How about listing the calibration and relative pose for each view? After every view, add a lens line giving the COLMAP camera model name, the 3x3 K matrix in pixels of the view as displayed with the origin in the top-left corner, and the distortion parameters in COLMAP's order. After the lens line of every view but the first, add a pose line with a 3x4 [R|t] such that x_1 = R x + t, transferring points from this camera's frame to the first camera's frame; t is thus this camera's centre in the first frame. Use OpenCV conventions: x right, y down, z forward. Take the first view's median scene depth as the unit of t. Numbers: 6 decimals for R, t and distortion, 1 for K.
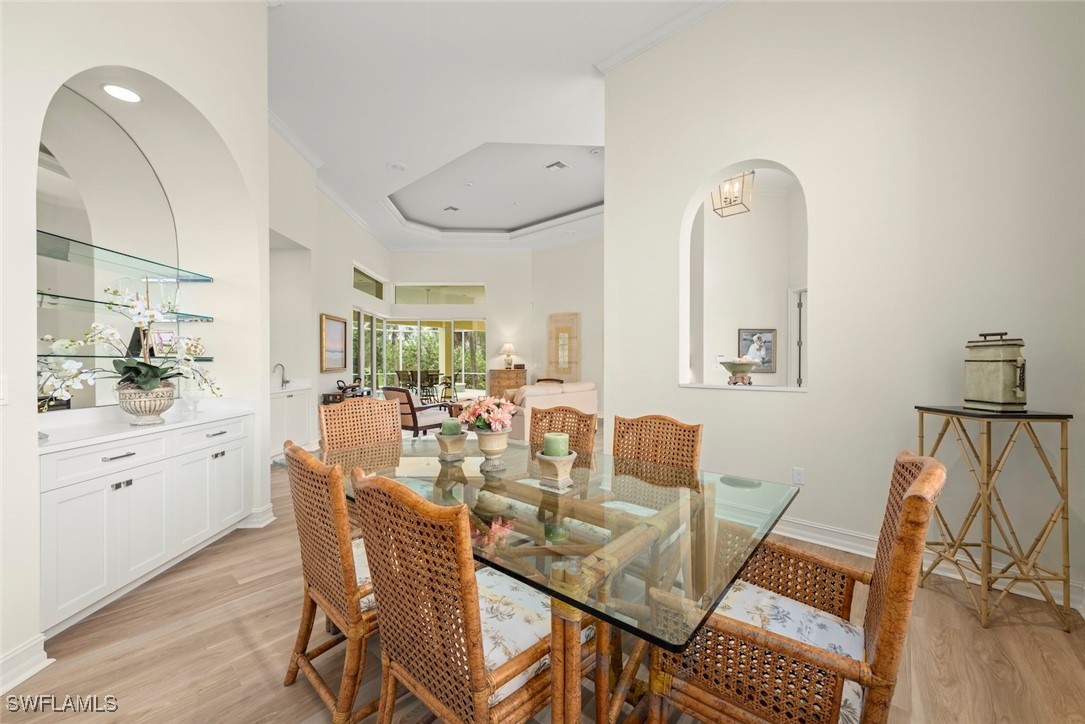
lens RADIAL K [[419.3, 0, 537.6], [0, 419.3, 363.5], [0, 0, 1]] dist [0.000068, 0.000066]
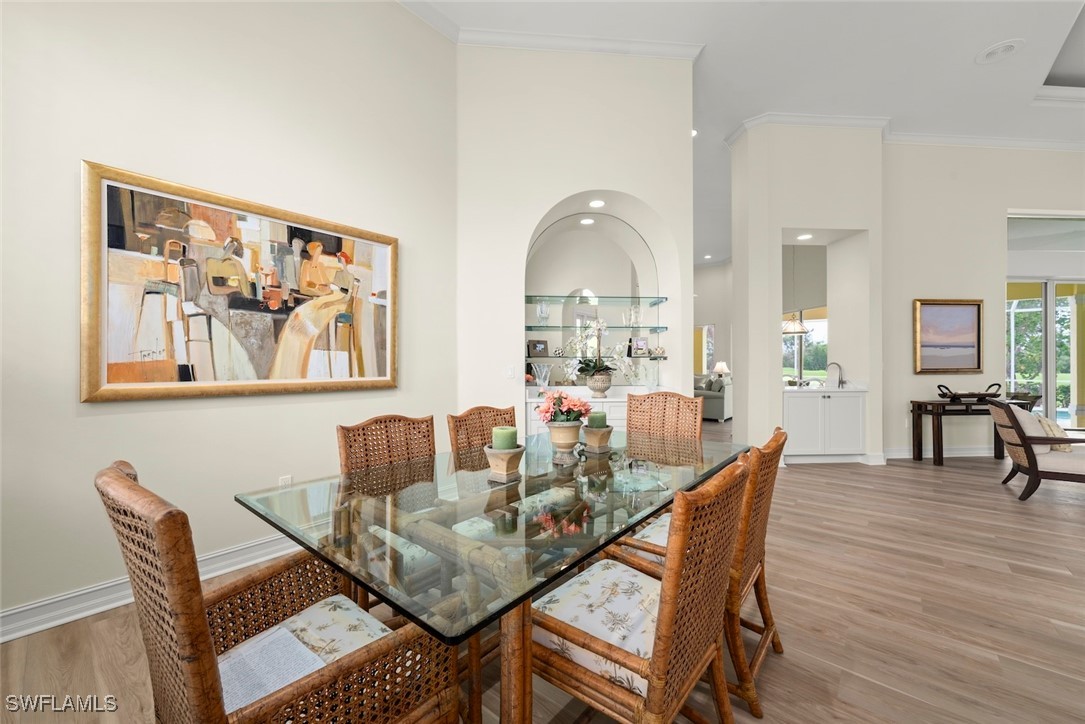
lens RADIAL K [[419.3, 0, 537.6], [0, 419.3, 363.5], [0, 0, 1]] dist [0.000068, 0.000066]
pose [[0.019908, 0.002268, -0.999799, 0.290872], [-0.004588, 0.999987, 0.002177, 0.003987], [0.999791, 0.004544, 0.019918, 0.294436]]
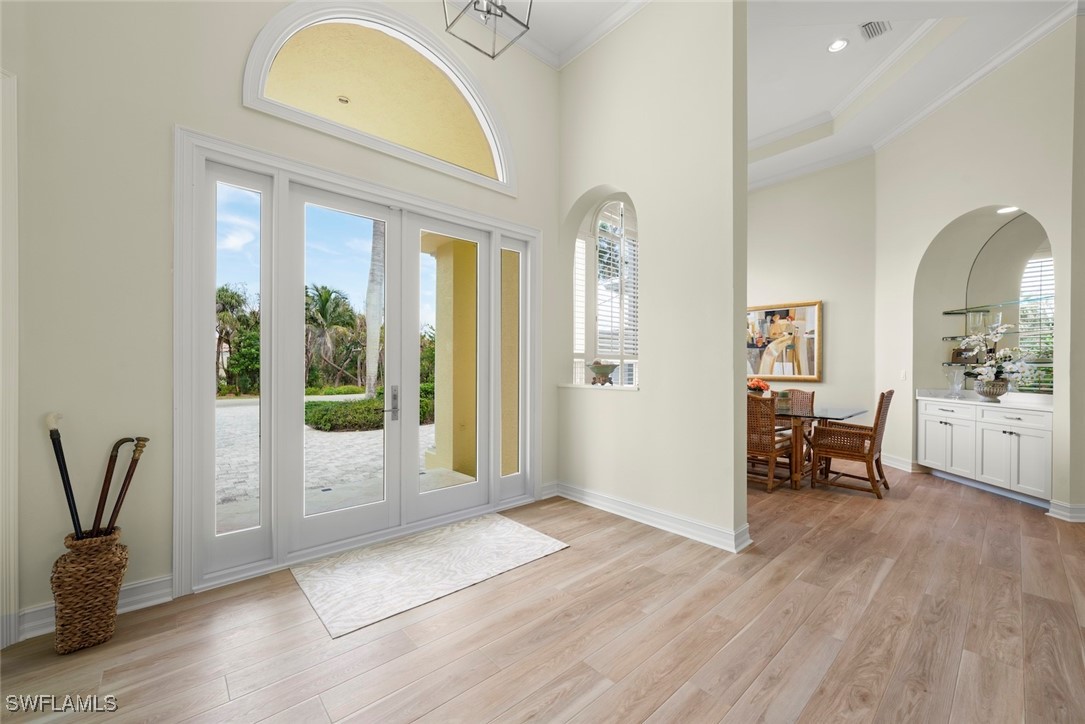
lens RADIAL K [[423.1, 0, 546.4], [0, 423.1, 368.2], [0, 0, 1]] dist [0.000581, 0.000150]
pose [[-0.994855, 0.002225, 0.101281, 0.291148], [0.003117, 0.999958, 0.008646, -0.004872], [-0.101257, 0.008917, -0.994820, 1.176638]]
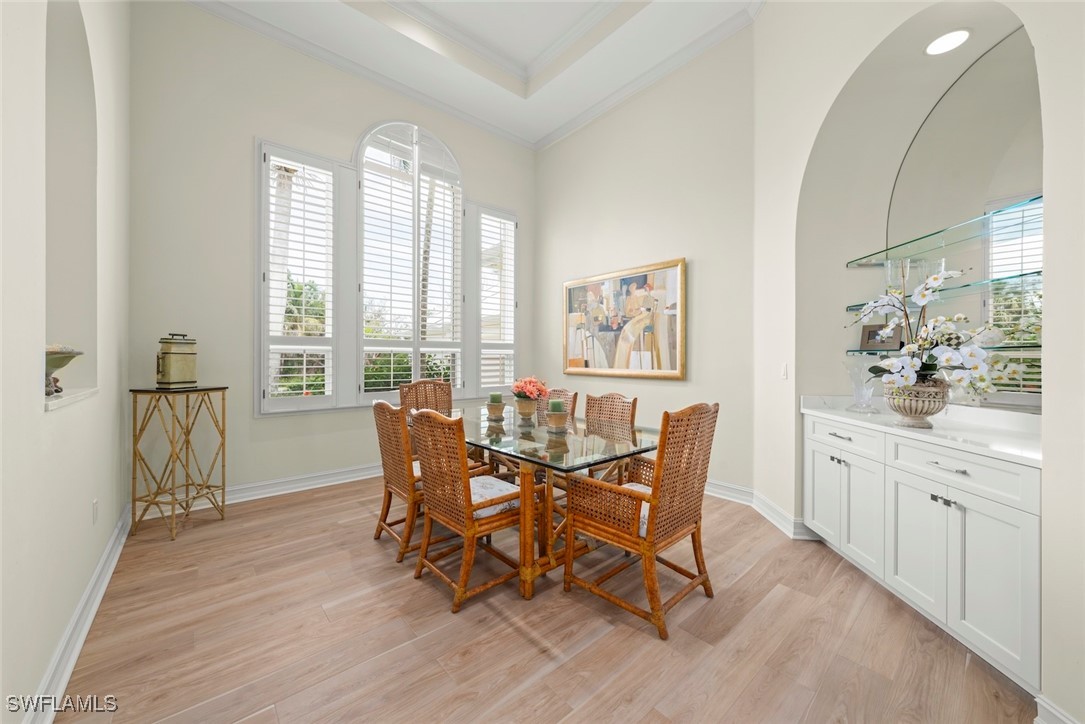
lens RADIAL K [[400.0, 0, 540.0], [0, 400.0, 359.3], [0, 0, 1]] dist [-0.000456, 0.000040]
pose [[-0.992315, 0.002754, 0.123710, -0.101858], [0.003531, 0.999975, 0.006061, 0.000434], [-0.123690, 0.006452, -0.992300, 0.772879]]
